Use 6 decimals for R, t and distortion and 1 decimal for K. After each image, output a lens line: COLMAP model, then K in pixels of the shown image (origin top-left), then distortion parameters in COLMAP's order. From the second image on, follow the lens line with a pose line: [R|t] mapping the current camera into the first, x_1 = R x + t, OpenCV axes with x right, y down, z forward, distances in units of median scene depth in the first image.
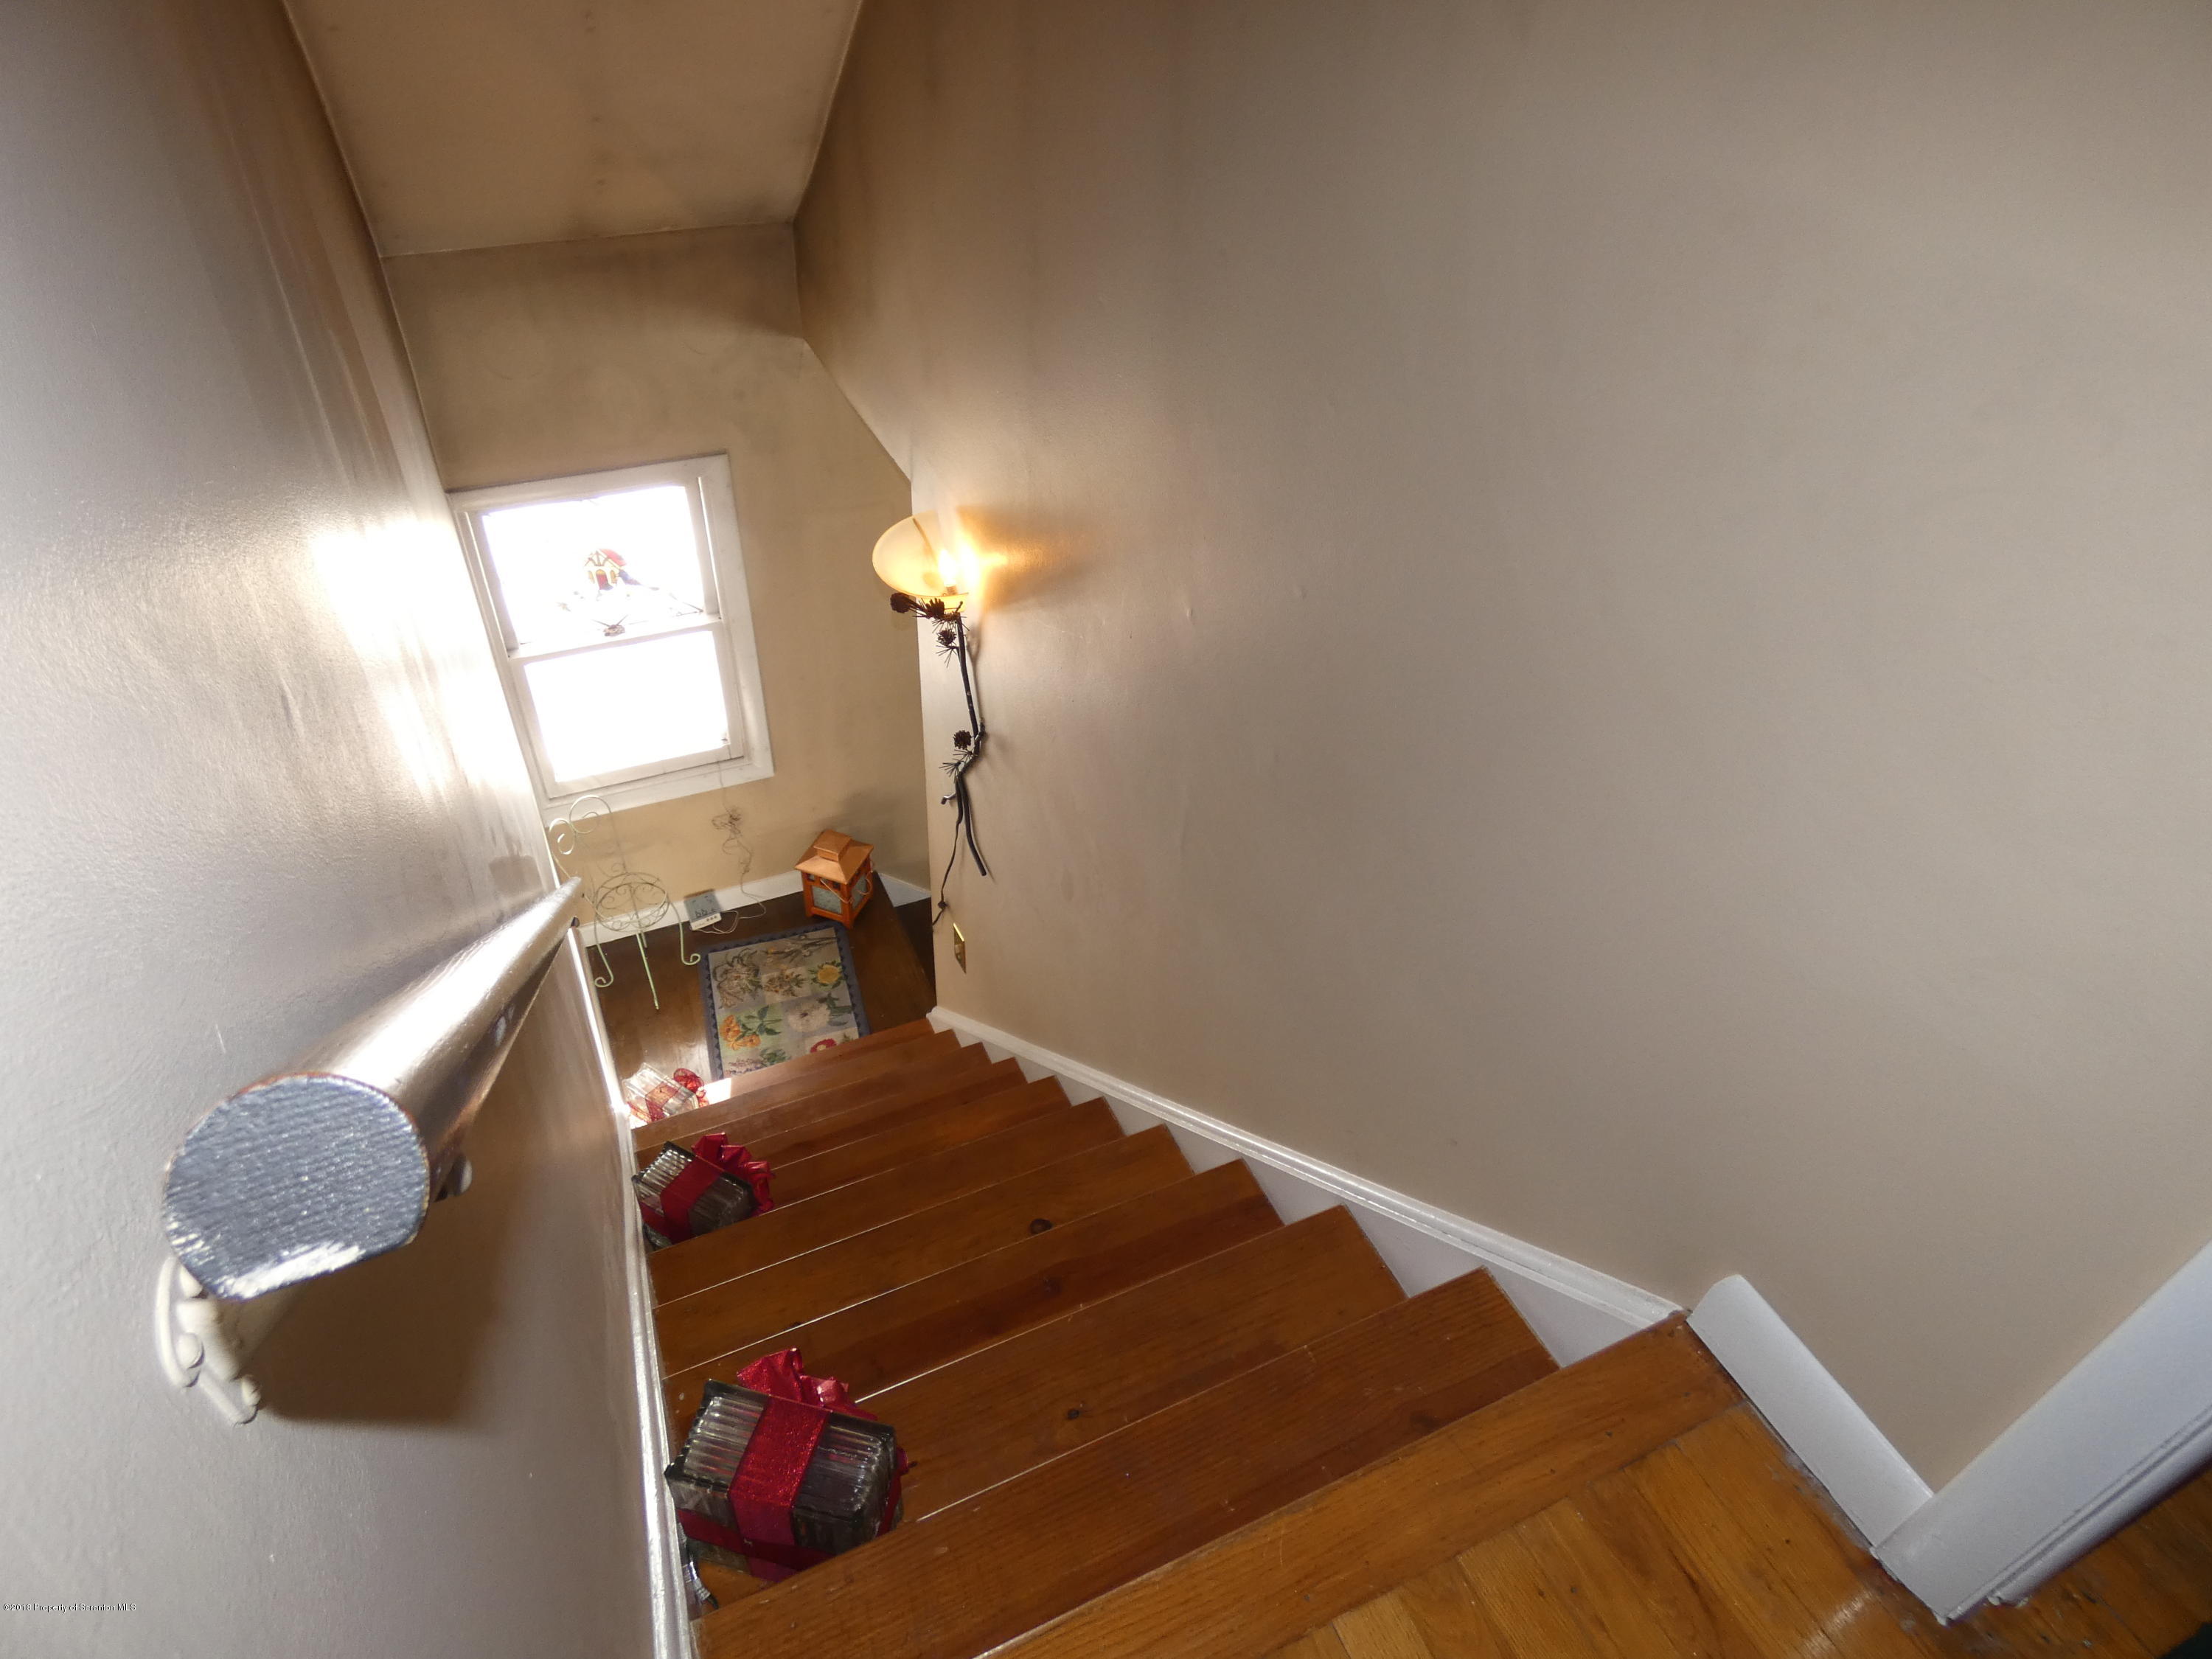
lens RADIAL K [[1321.3, 0, 1106.0], [0, 1321.3, 829.5], [0, 0, 1]] dist [-0.001559, -0.001151]
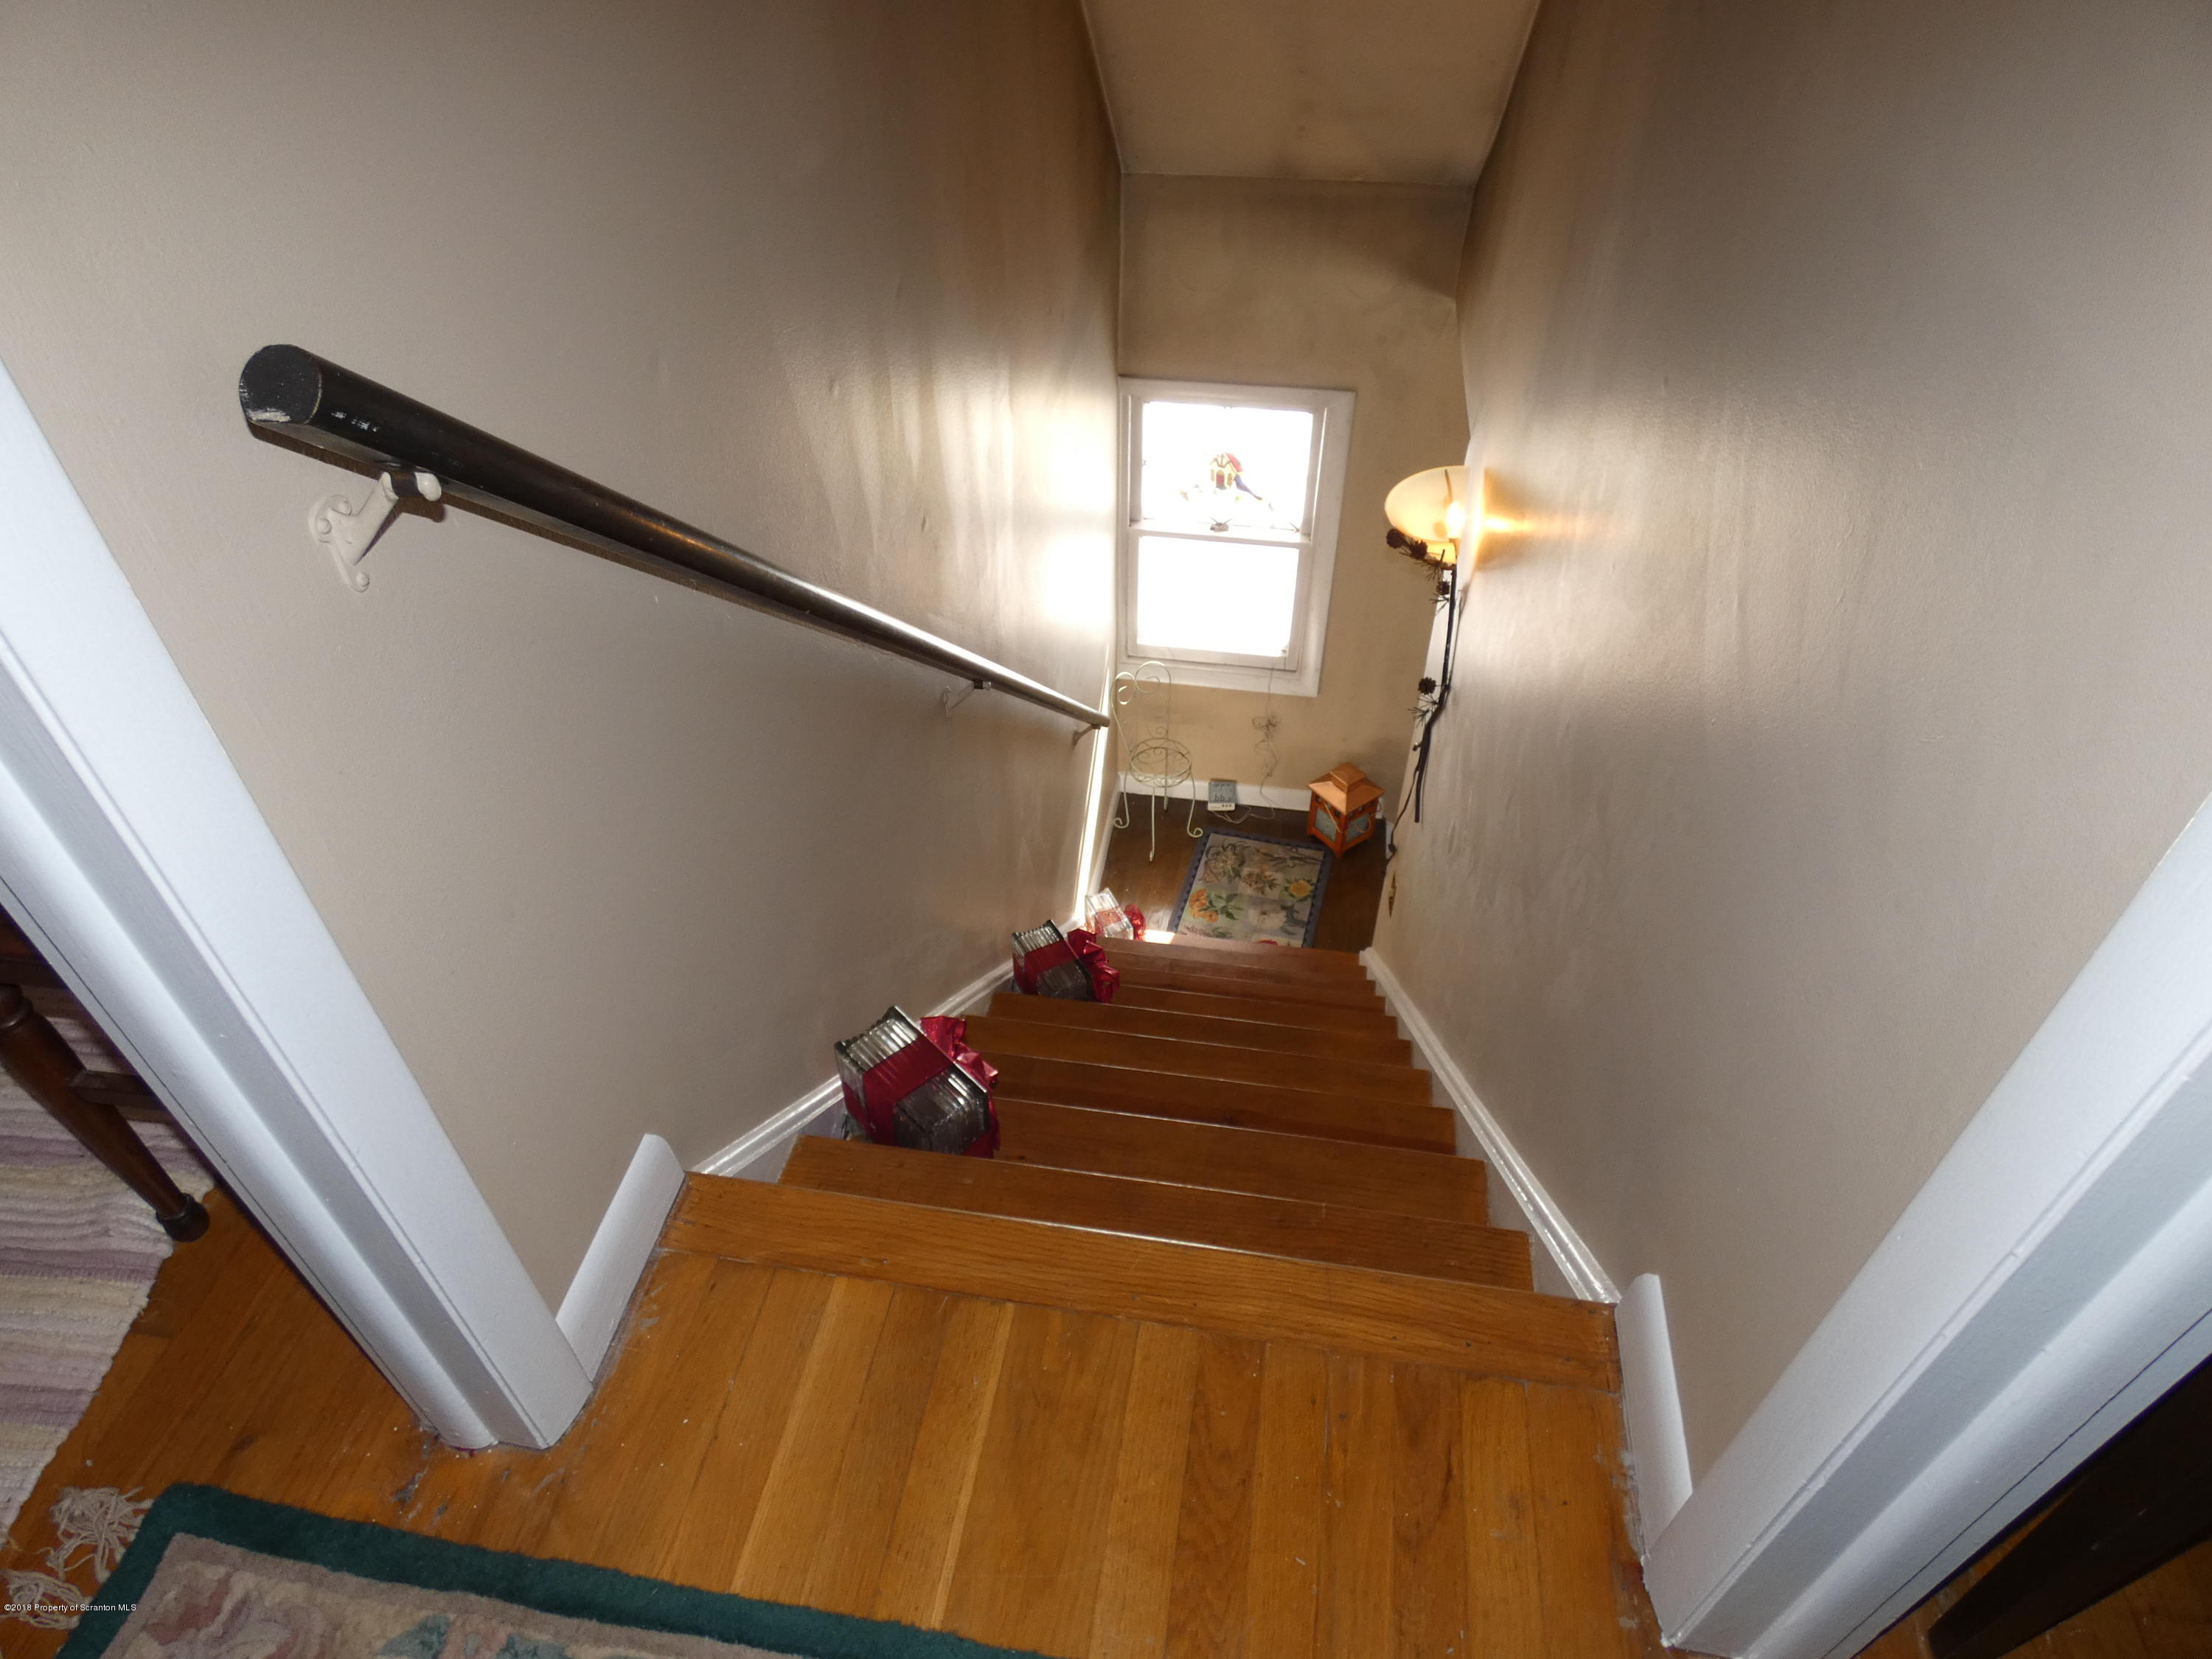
lens RADIAL K [[1321.3, 0, 1106.0], [0, 1321.3, 829.5], [0, 0, 1]] dist [-0.001559, -0.001151]
pose [[0.828123, 0.336825, -0.448063, 0.141852], [-0.331545, 0.938845, 0.092993, 0.019498], [0.451984, 0.071543, 0.889153, -0.032660]]
